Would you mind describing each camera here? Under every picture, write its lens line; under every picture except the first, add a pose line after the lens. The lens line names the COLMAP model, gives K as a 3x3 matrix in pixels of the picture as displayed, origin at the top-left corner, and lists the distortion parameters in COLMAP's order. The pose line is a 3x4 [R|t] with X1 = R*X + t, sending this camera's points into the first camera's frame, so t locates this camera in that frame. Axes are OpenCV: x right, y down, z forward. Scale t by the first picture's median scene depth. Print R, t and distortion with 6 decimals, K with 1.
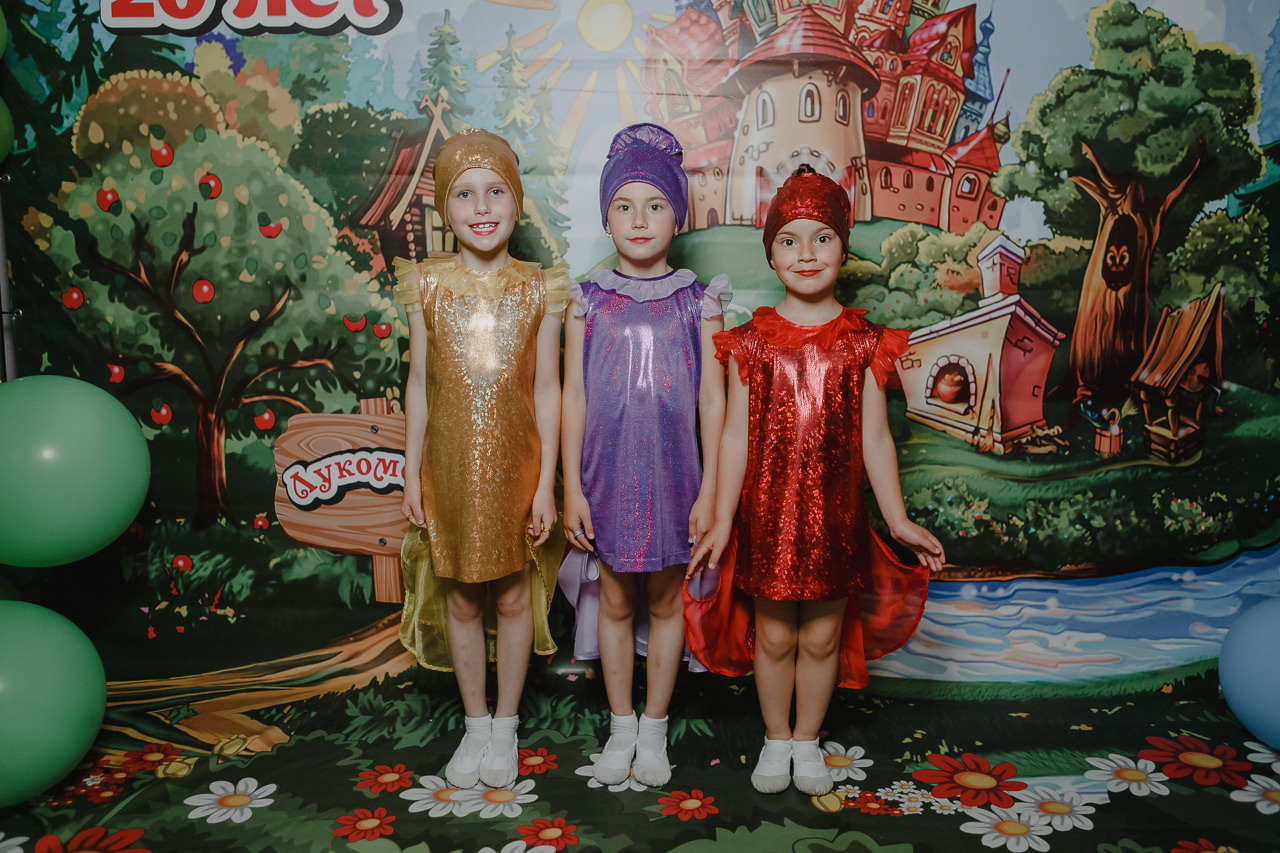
lens RADIAL K [[1094.6, 0, 647.5], [0, 1094.6, 417.0], [0, 0, 1]] dist [-0.081609, 0.098634]
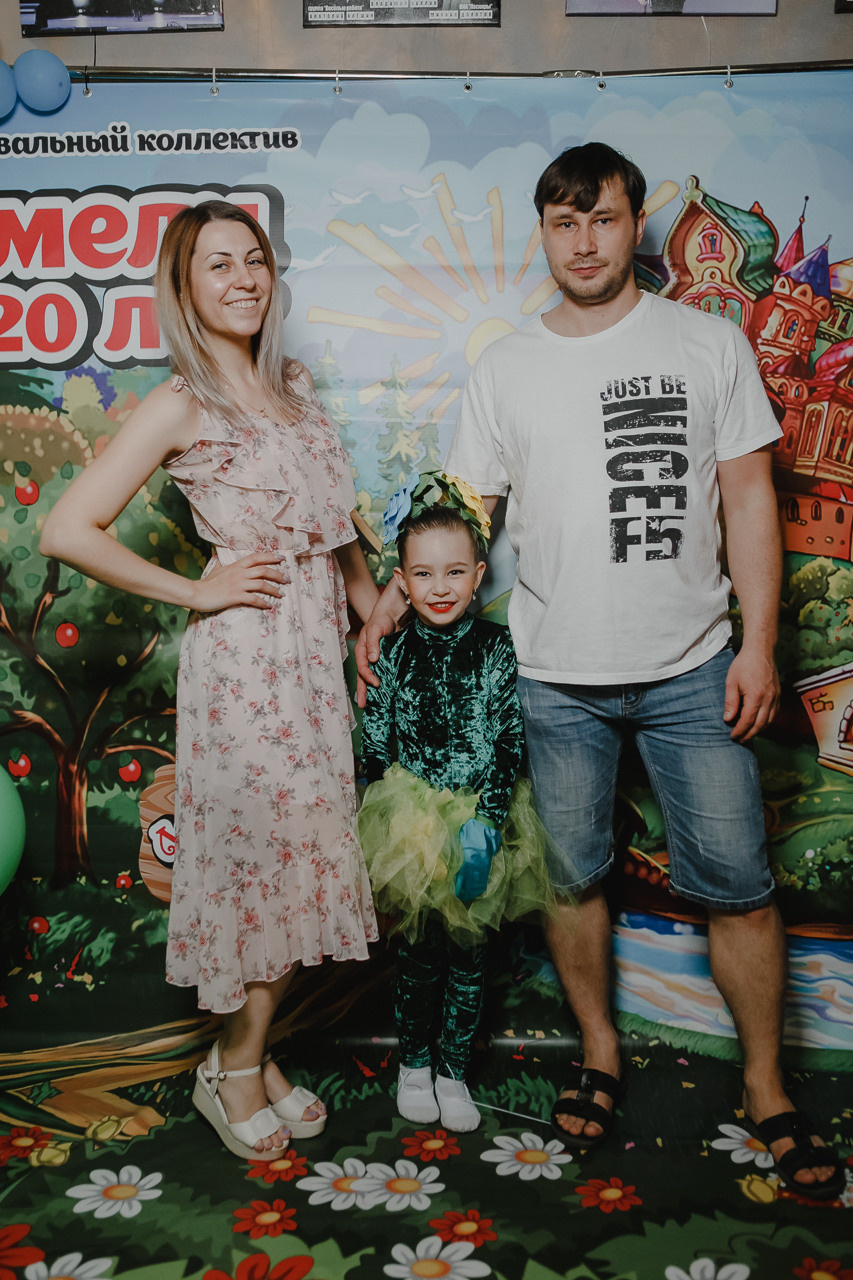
lens RADIAL K [[1234.4, 0, 420.7], [0, 1234.4, 640.8], [0, 0, 1]] dist [-0.038357, 0.000000]
pose [[0.999733, -0.009316, -0.021130, -0.082159], [0.007957, 0.997950, -0.063496, -0.041787], [0.021678, 0.063311, 0.997758, -0.063878]]
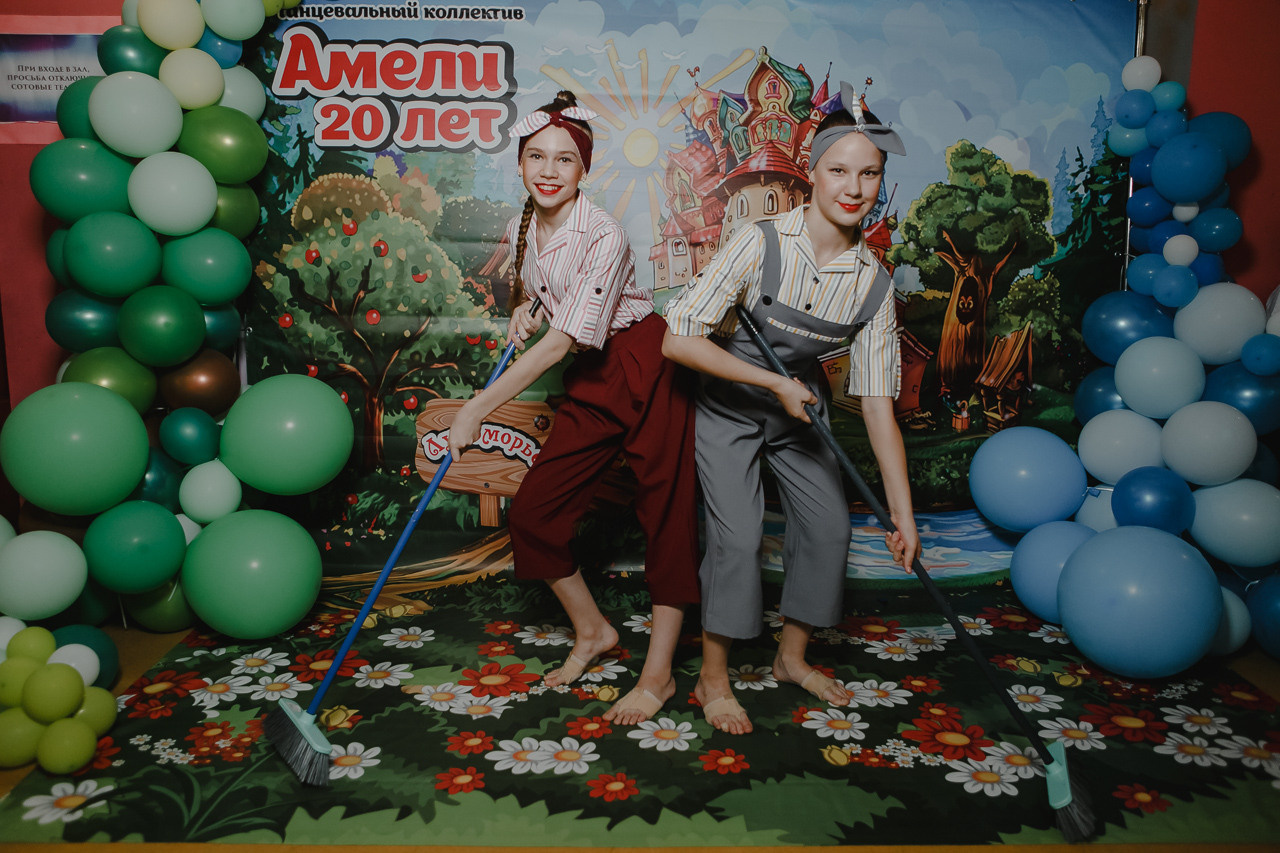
lens RADIAL K [[943.8, 0, 645.9], [0, 943.8, 411.6], [0, 0, 1]] dist [-0.095241, 0.084815]
pose [[0.999169, 0.009482, 0.039632, -0.080913], [-0.008157, 0.999406, -0.033472, 0.058510], [-0.039926, 0.033121, 0.998654, -0.330543]]
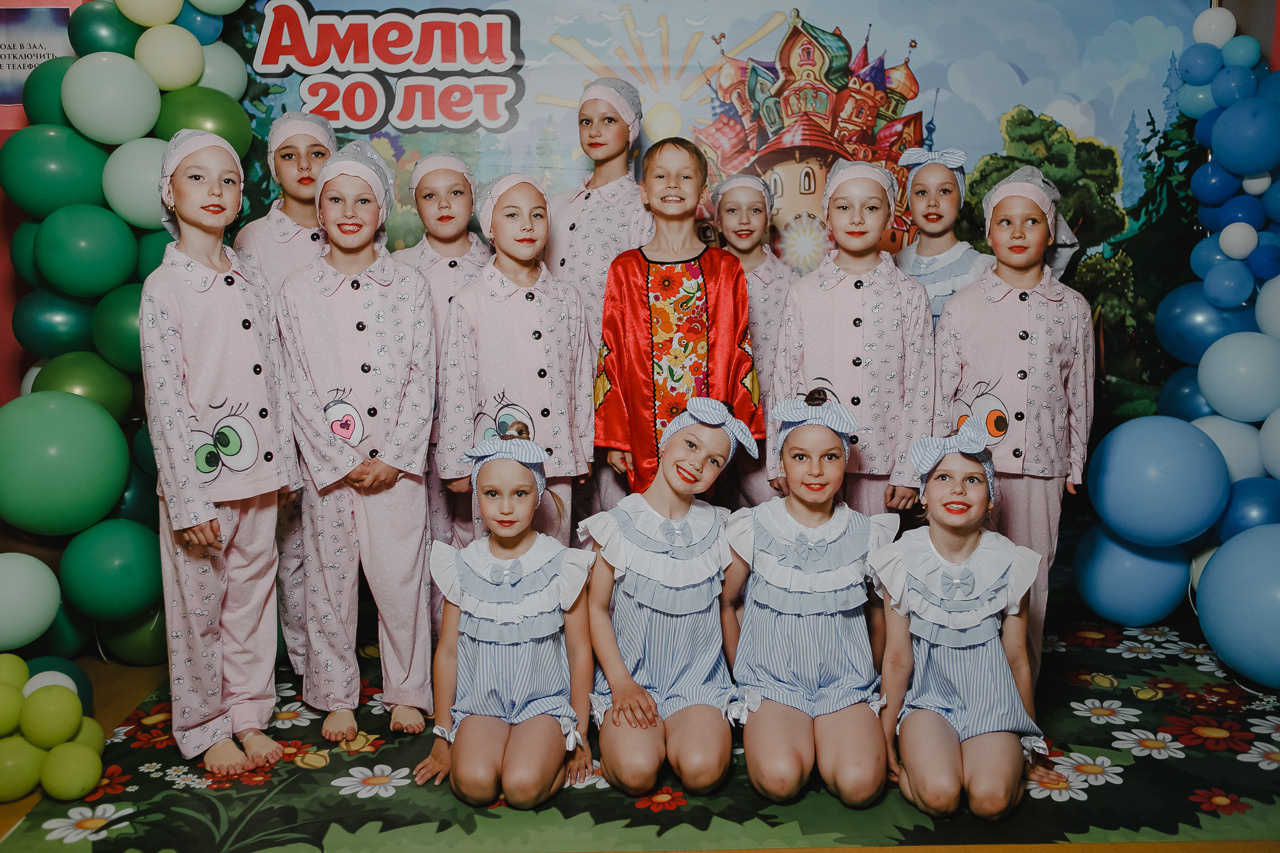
lens RADIAL K [[1178.7, 0, 647.7], [0, 1178.7, 410.5], [0, 0, 1]] dist [-0.031946, 0.000000]
pose [[0.999262, -0.010889, 0.036840, -0.117734], [0.012993, 0.998270, -0.057339, 0.094753], [-0.036152, 0.057775, 0.997675, -0.503548]]
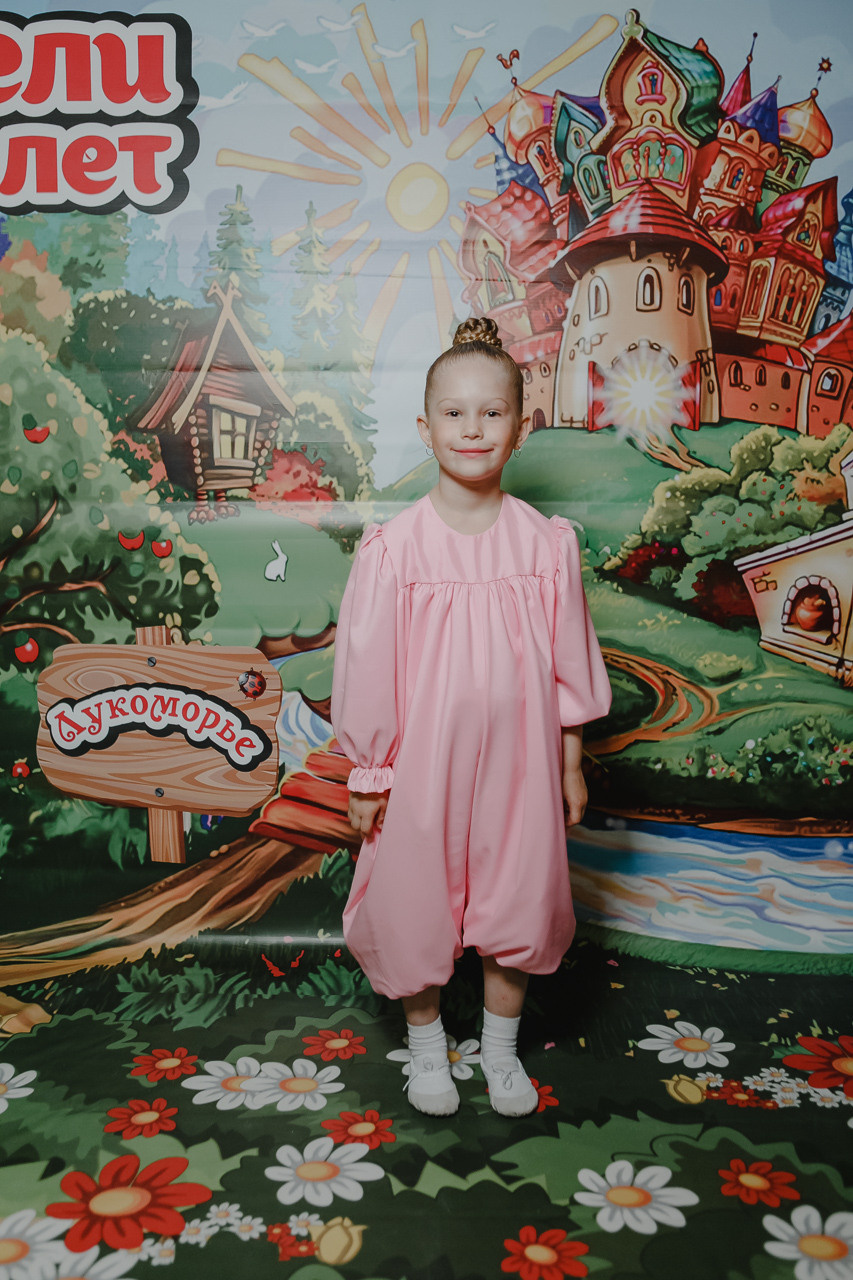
lens RADIAL K [[1162.2, 0, 416.7], [0, 1162.2, 638.9], [0, 0, 1]] dist [-0.036510, 0.000000]
pose [[0.999971, -0.000790, -0.007627, -0.032268], [0.000460, 0.999068, -0.043162, 0.034942], [0.007654, 0.043157, 0.999039, 0.072183]]
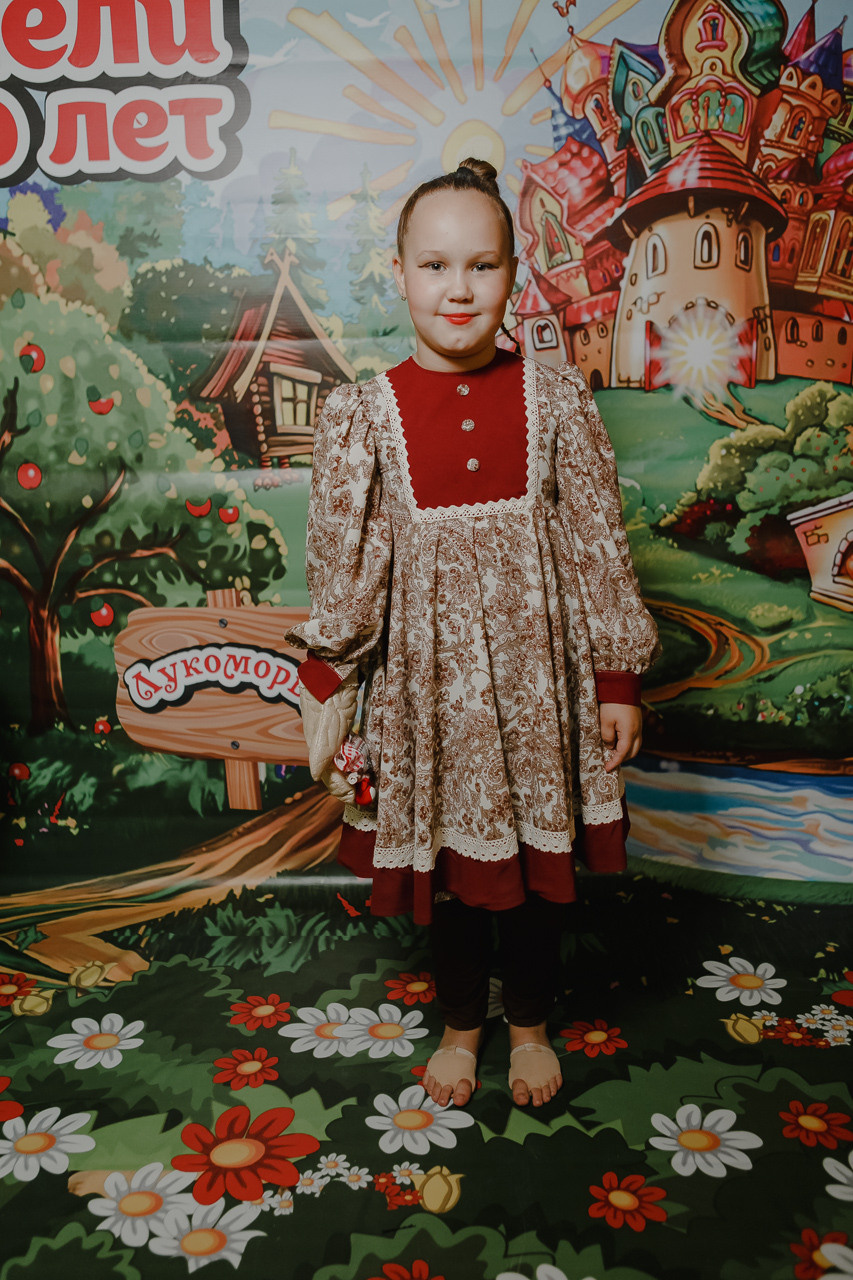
lens RADIAL K [[1133.6, 0, 416.4], [0, 1133.6, 637.2], [0, 0, 1]] dist [-0.079182, 0.102239]
pose [[0.999525, -0.020484, -0.023006, -0.071163], [0.022236, 0.996655, 0.078646, -0.049875], [0.021318, -0.079120, 0.996637, 0.065393]]
